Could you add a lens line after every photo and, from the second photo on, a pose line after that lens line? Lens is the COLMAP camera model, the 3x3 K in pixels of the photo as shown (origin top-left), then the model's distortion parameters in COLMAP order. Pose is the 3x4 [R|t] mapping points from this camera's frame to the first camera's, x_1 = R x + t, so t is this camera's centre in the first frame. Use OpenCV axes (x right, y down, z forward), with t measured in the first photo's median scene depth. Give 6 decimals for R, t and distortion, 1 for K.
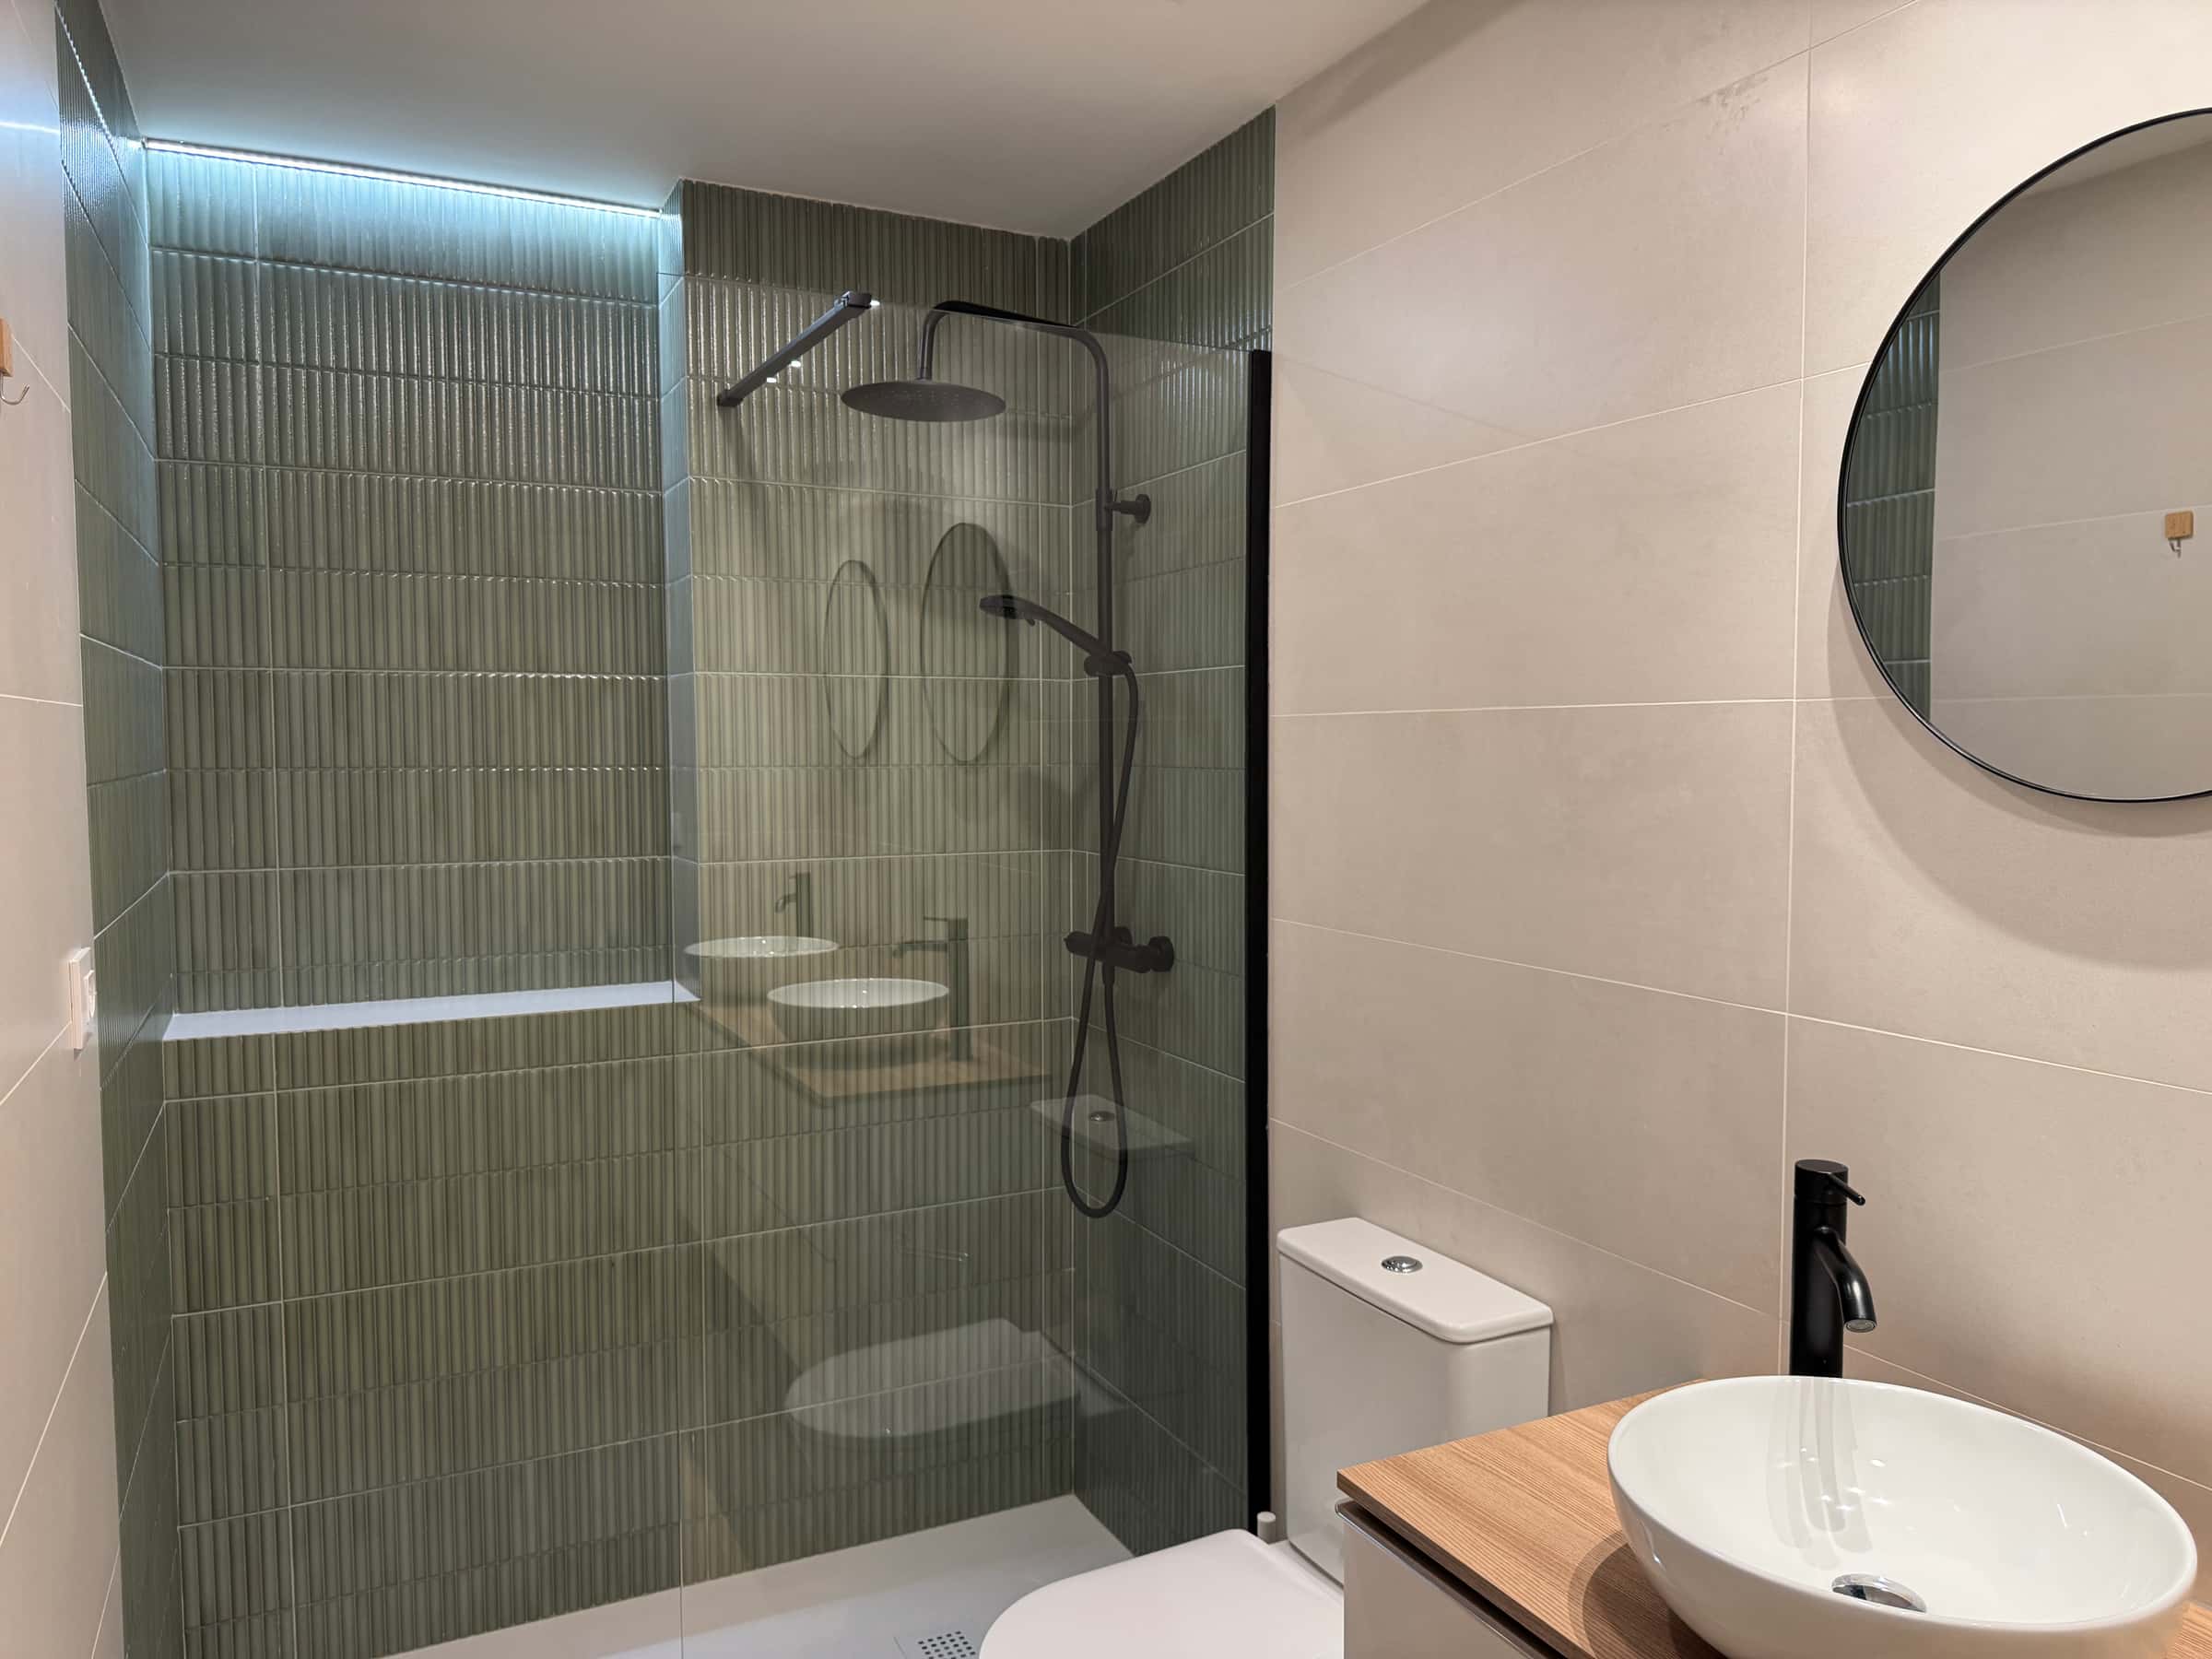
lens RADIAL K [[1566.0, 0, 1106.0], [0, 1566.0, 829.5], [0, 0, 1]] dist [0.119503, -0.172053]
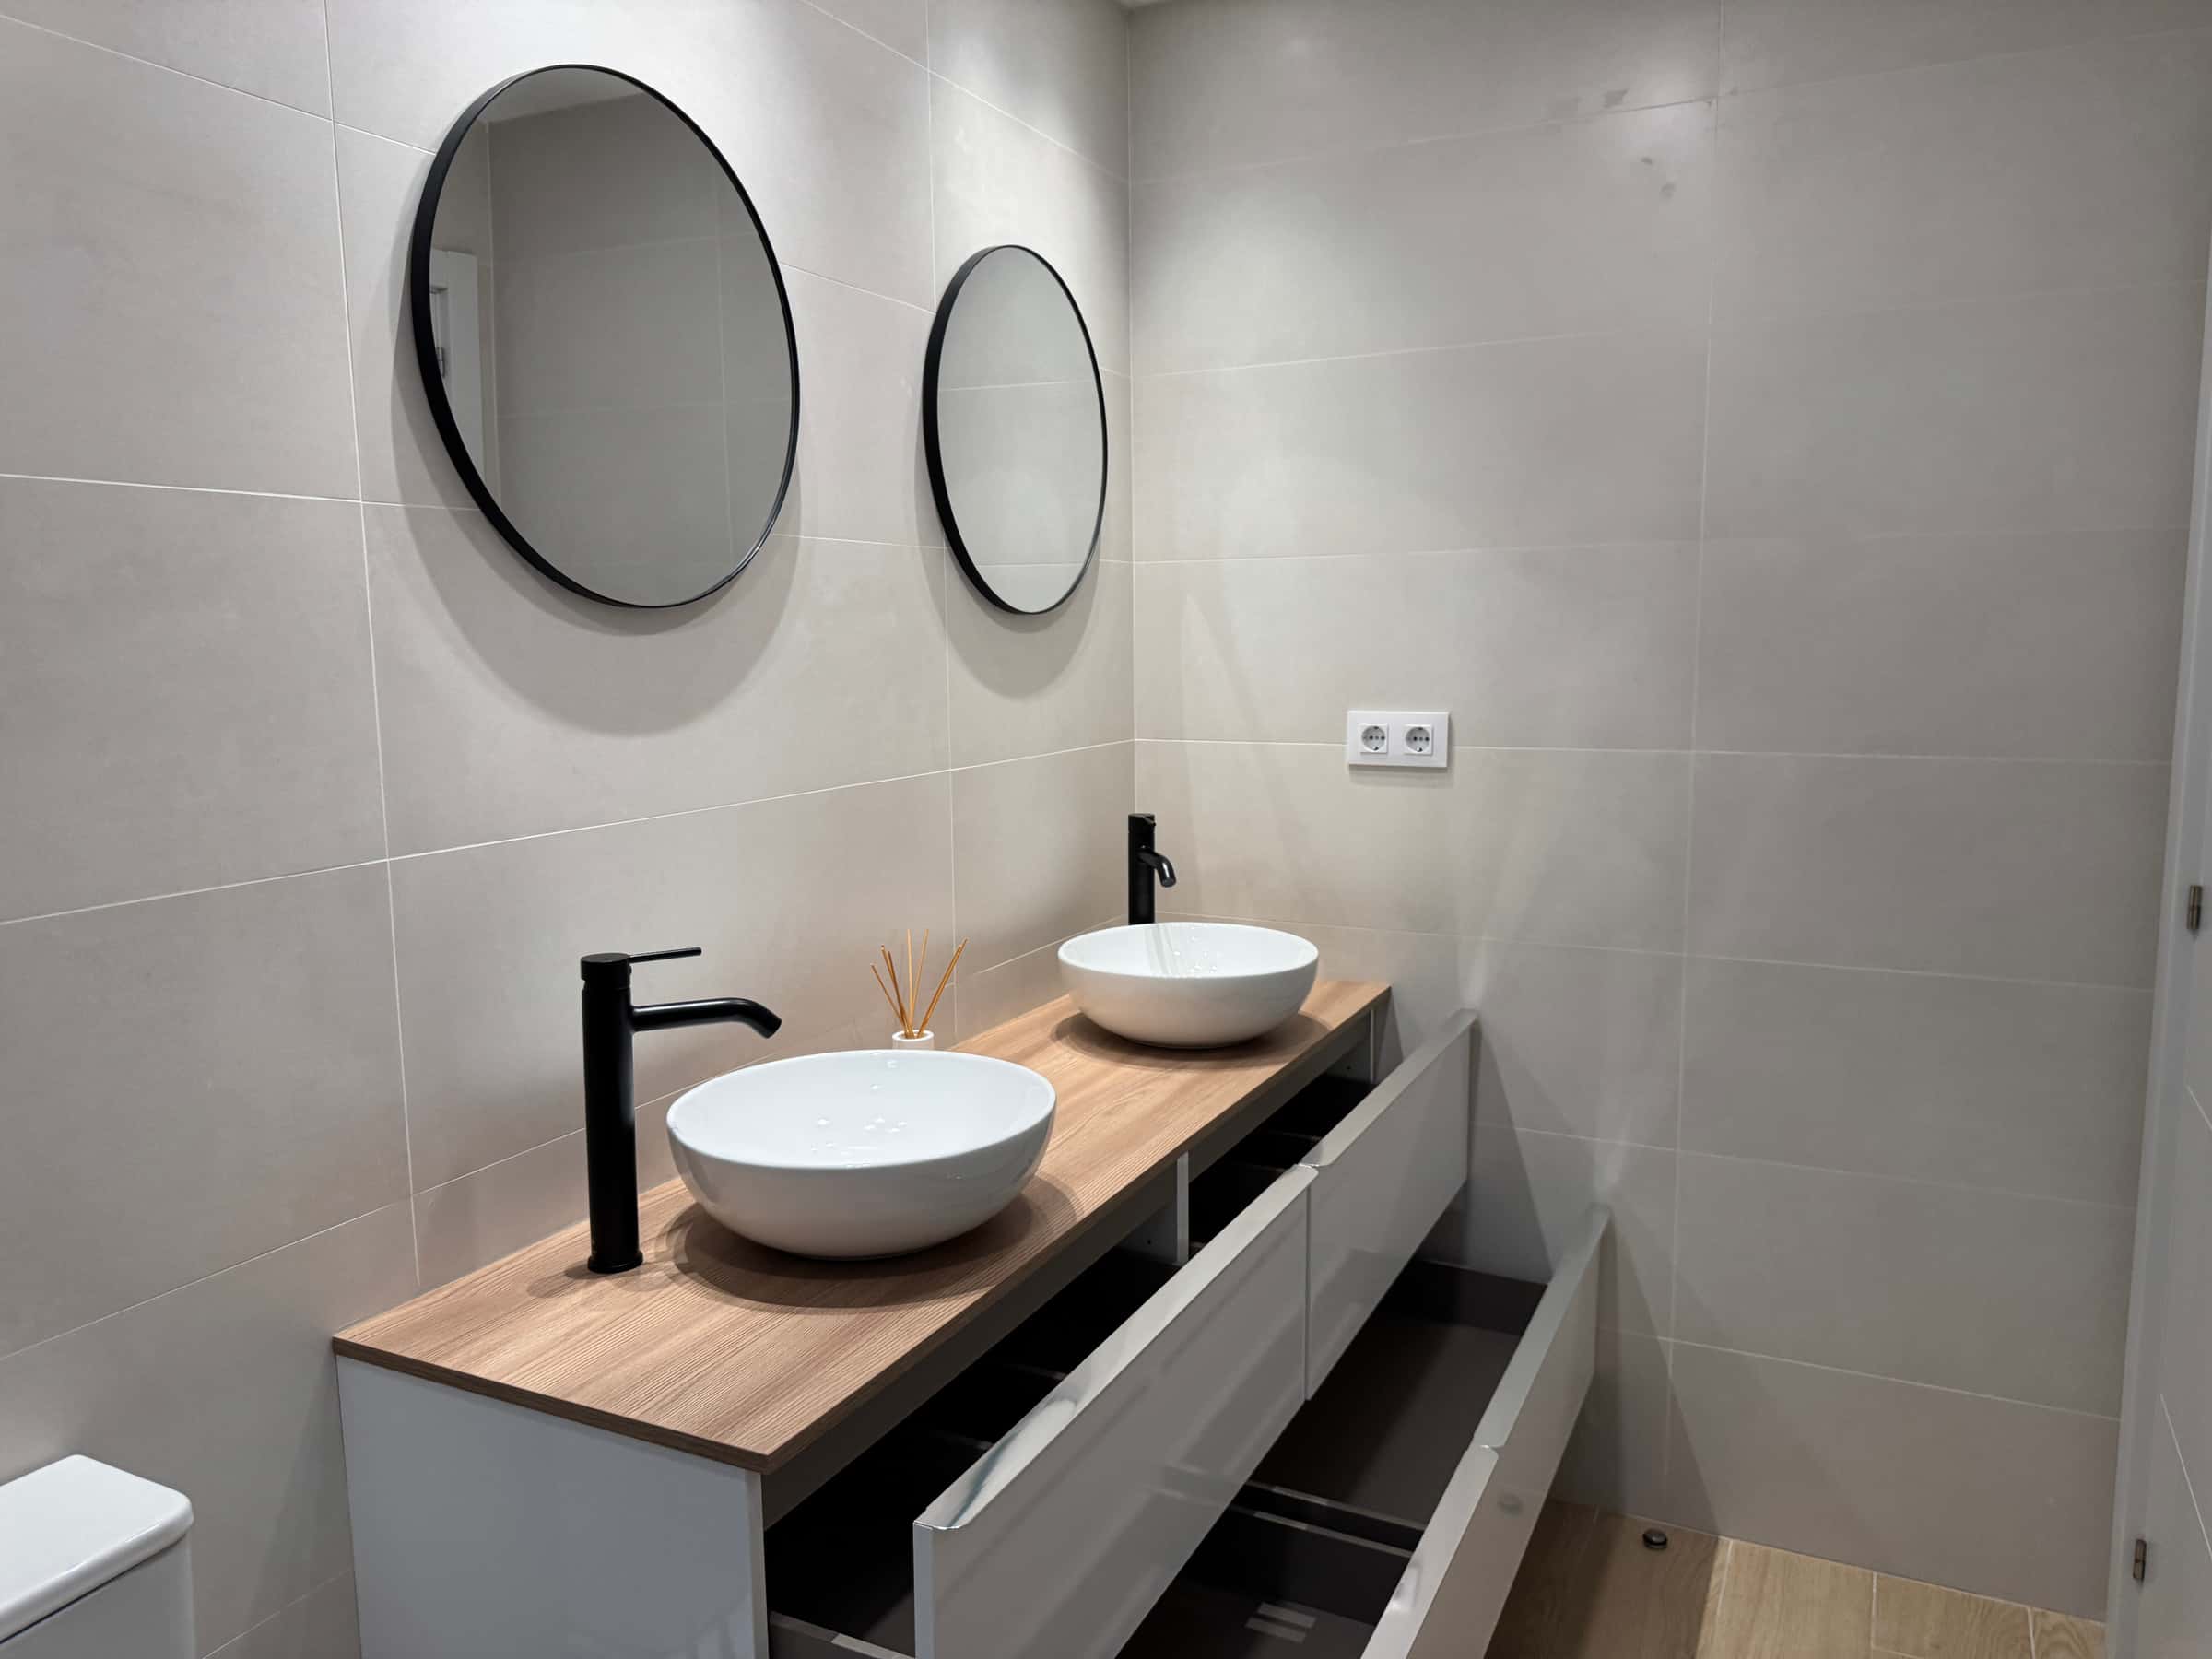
lens RADIAL K [[1566.0, 0, 1106.0], [0, 1566.0, 829.5], [0, 0, 1]] dist [0.119503, -0.172053]
pose [[-0.578655, -0.106426, 0.808599, -0.564287], [0.050413, 0.984886, 0.165706, -0.030698], [-0.814013, 0.136650, -0.564544, 1.261668]]
